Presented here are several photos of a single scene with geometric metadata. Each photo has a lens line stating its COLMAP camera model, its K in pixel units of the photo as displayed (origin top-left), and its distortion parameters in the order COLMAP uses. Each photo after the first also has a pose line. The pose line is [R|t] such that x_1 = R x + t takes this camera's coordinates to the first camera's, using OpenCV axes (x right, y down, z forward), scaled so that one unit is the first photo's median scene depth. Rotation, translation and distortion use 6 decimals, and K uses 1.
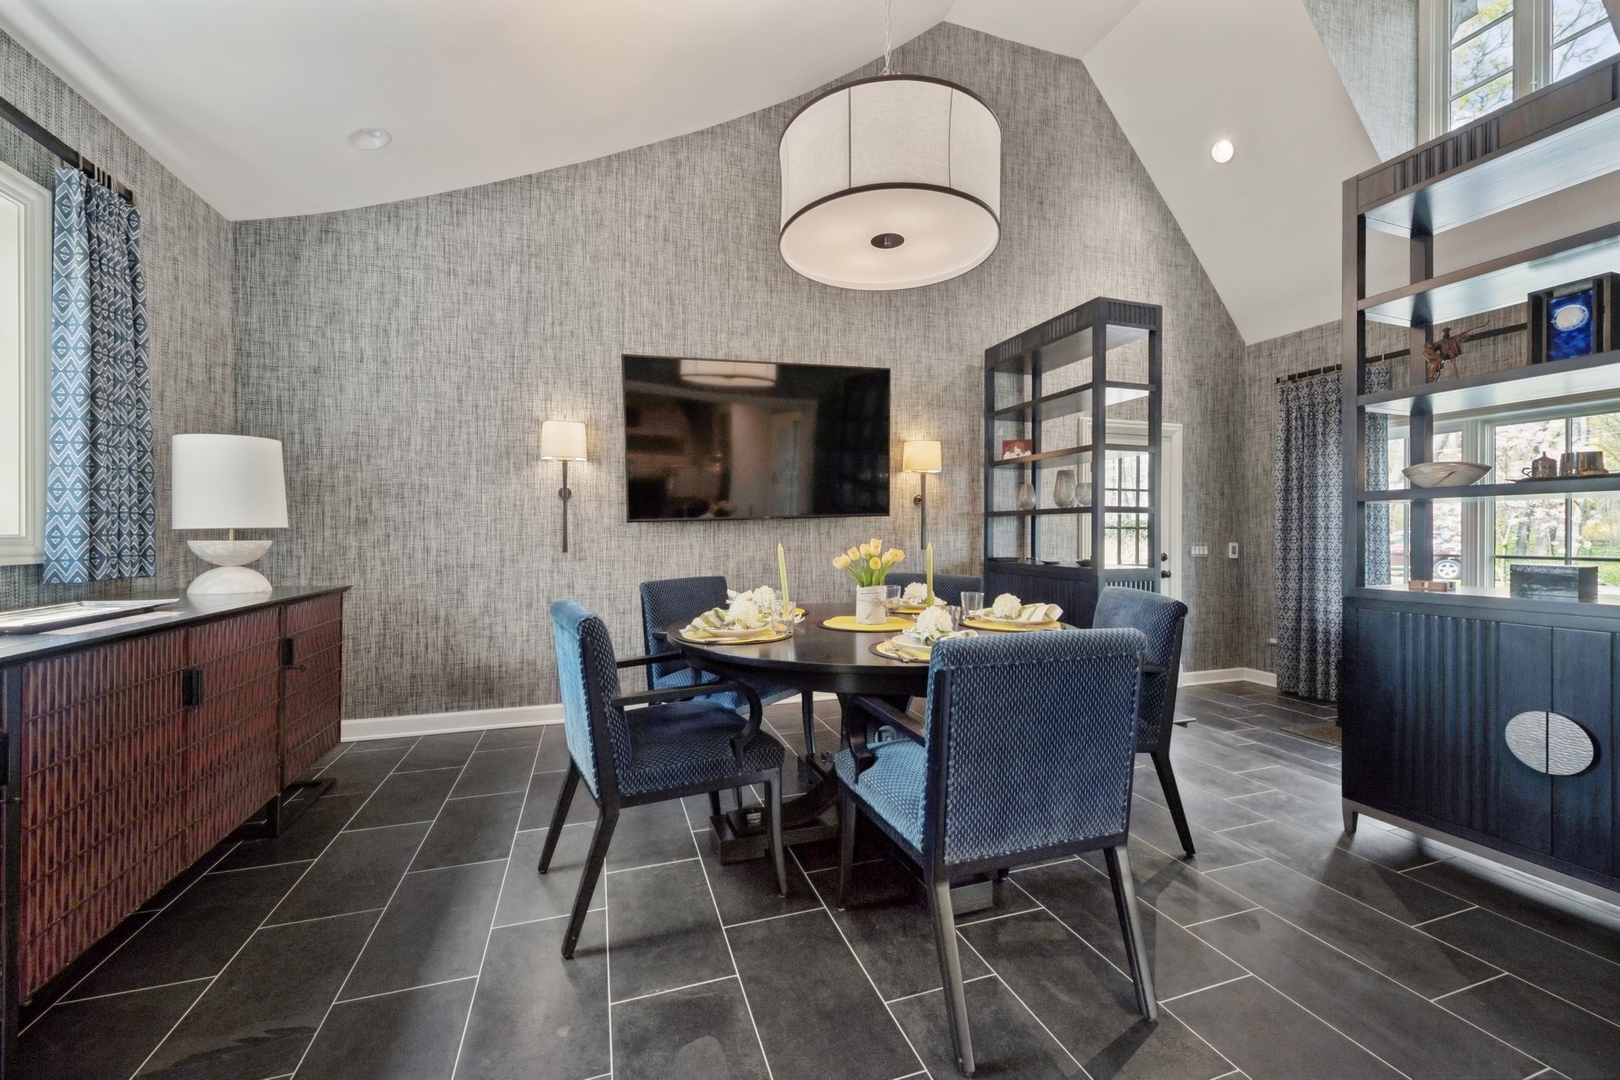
lens RADIAL K [[650.5, 0, 814.3], [0, 650.5, 530.9], [0, 0, 1]] dist [-0.001576, -0.000308]
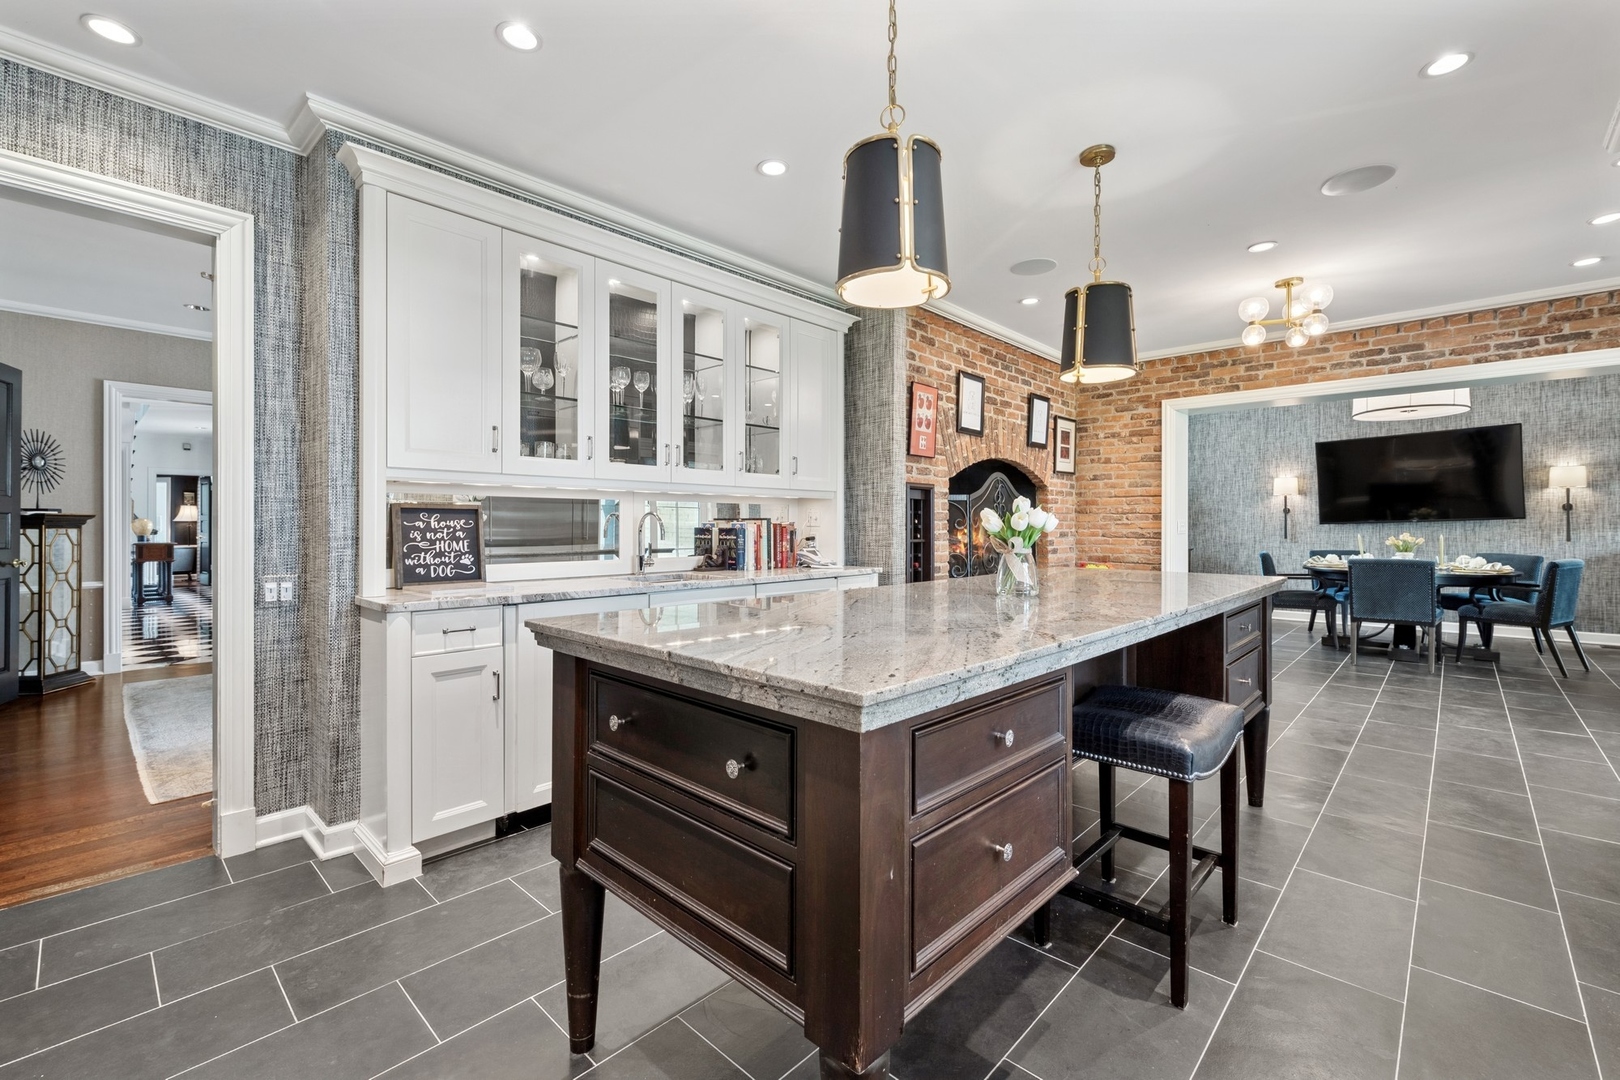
lens RADIAL K [[682.4, 0, 814.5], [0, 682.4, 528.3], [0, 0, 1]] dist [0.000702, -0.000127]
pose [[0.468731, 0.002737, -0.883337, 0.863500], [0.002676, 0.999986, 0.004519, -0.014385], [0.883337, -0.004482, 0.468717, -1.403315]]
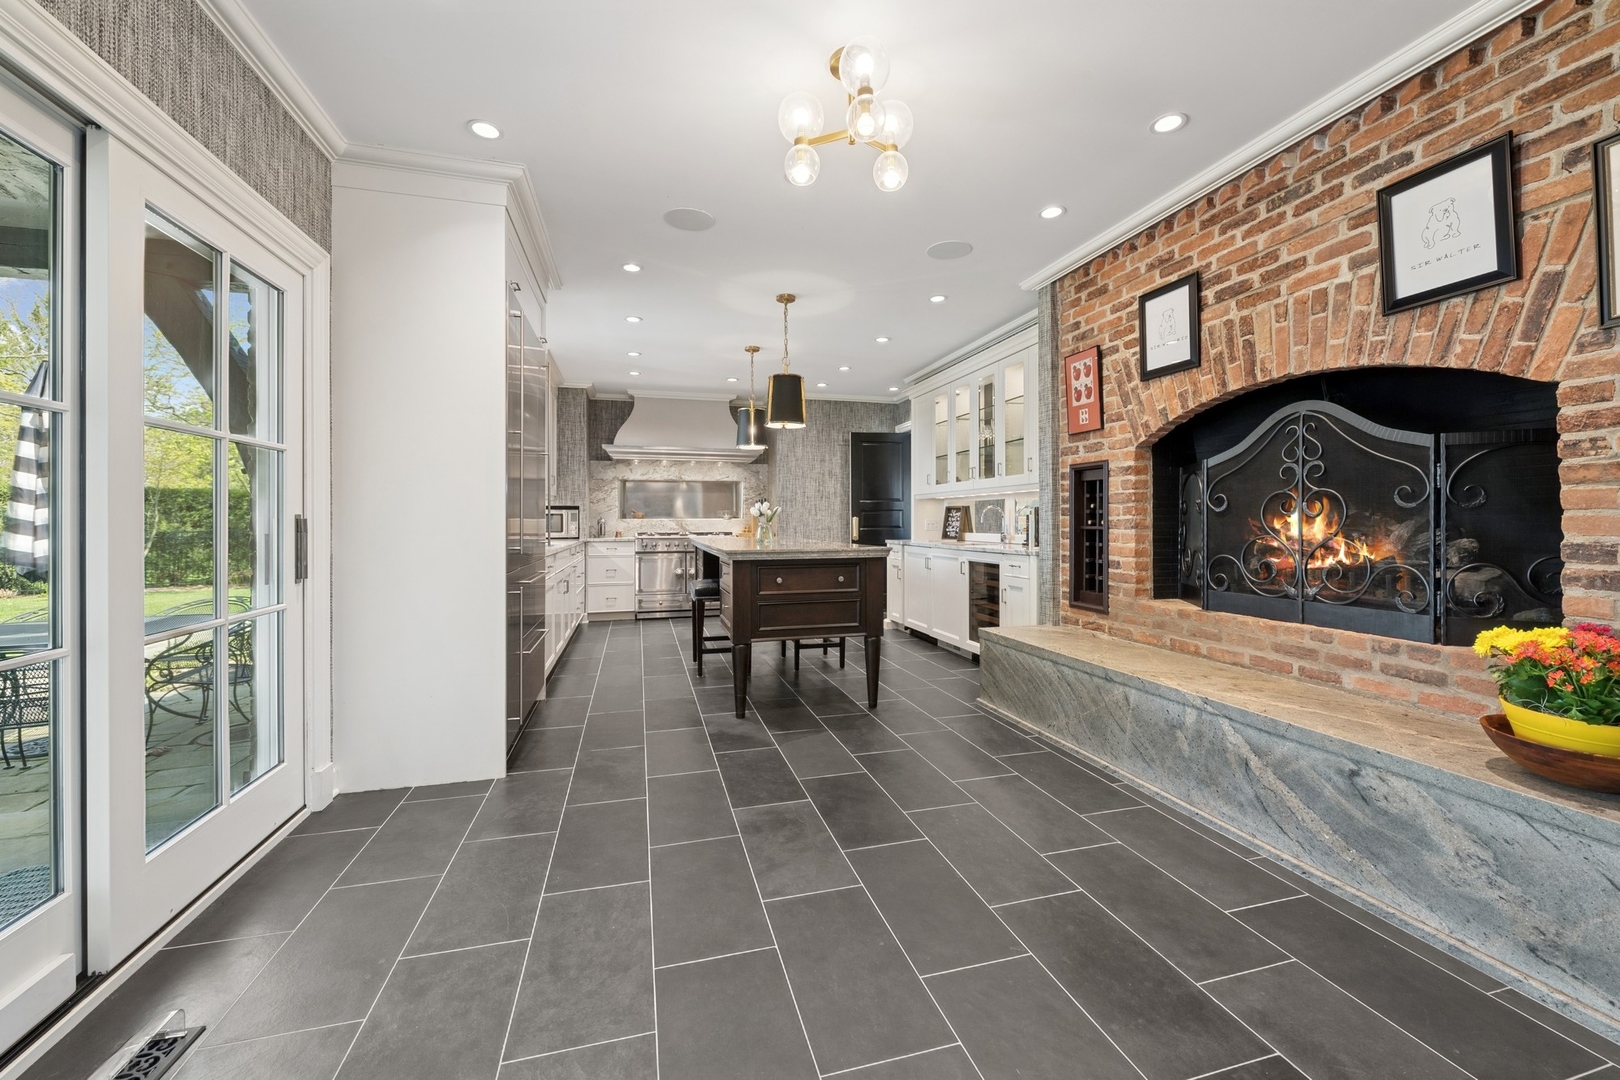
lens RADIAL K [[650.5, 0, 814.5], [0, 650.5, 519.3], [0, 0, 1]] dist [-0.001576, -0.000308]
pose [[-0.998353, 0.002171, 0.057321, -0.547422], [0.001828, 0.999980, -0.006039, 0.032990], [-0.057333, -0.005925, -0.998338, 2.675304]]
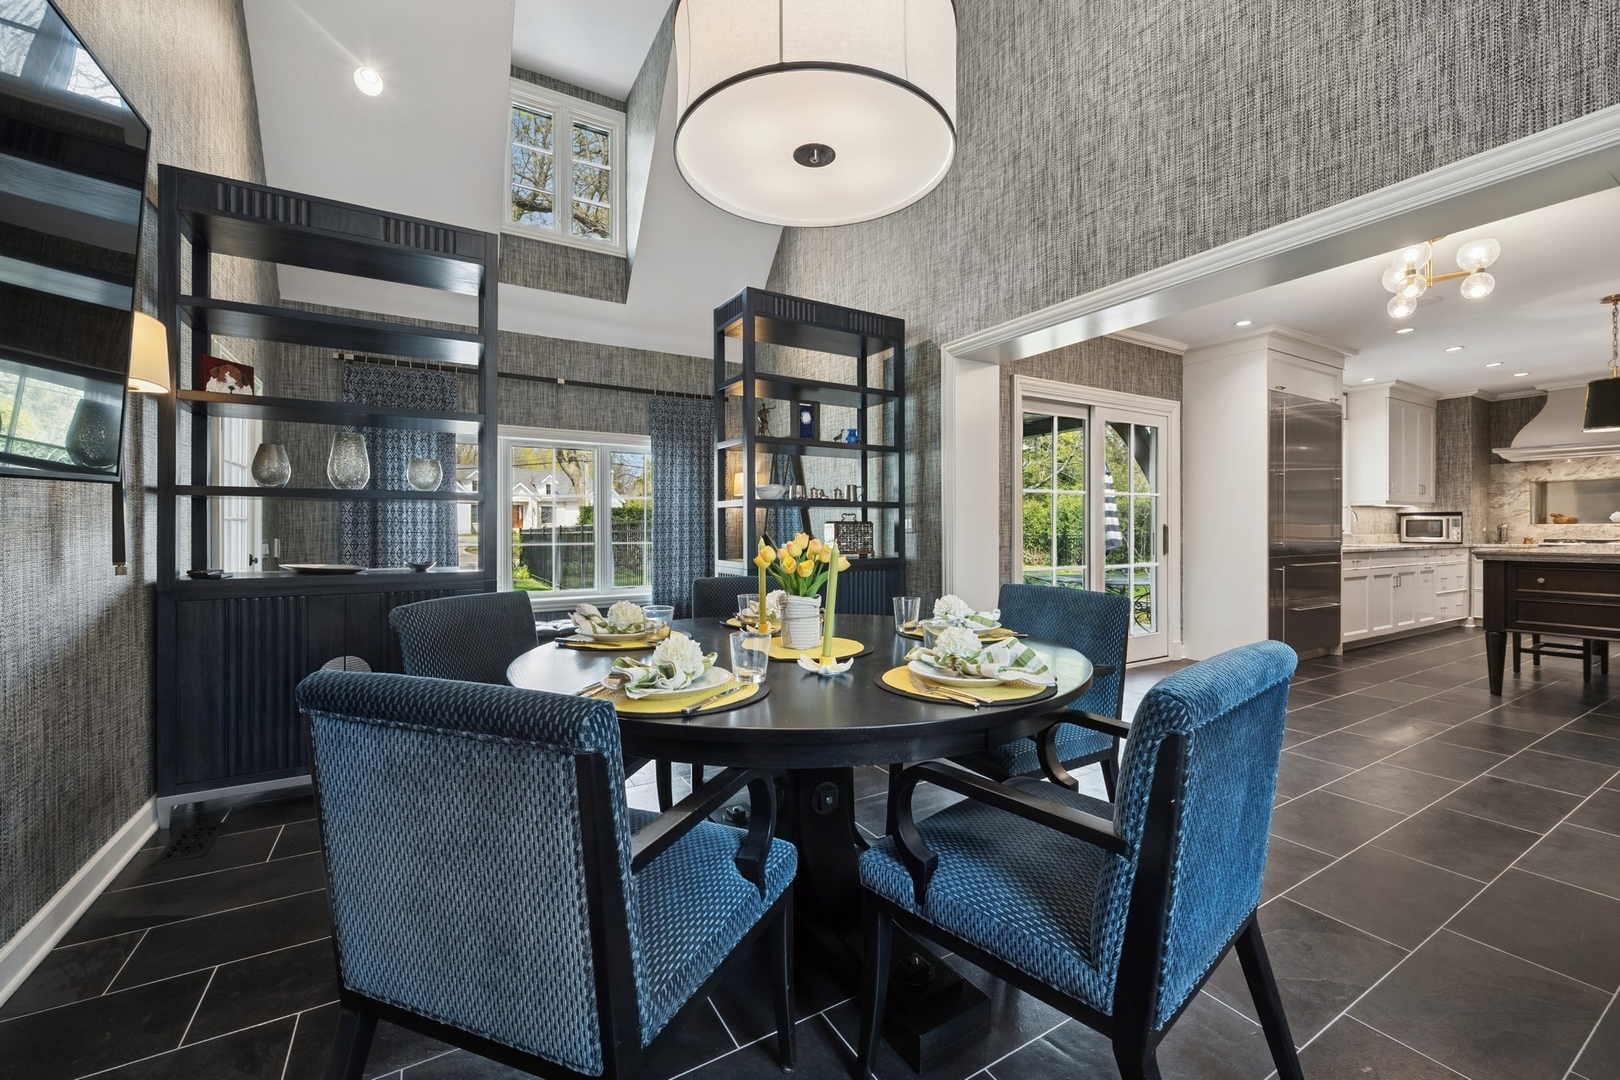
lens RADIAL K [[650.5, 0, 810.3], [0, 650.5, 531.3], [0, 0, 1]] dist [-0.001576, -0.000308]
pose [[-0.203246, -0.006835, 0.979104, -2.357689], [-0.002013, 0.999976, 0.006563, 0.028340], [-0.979126, -0.000637, -0.203255, 3.832124]]
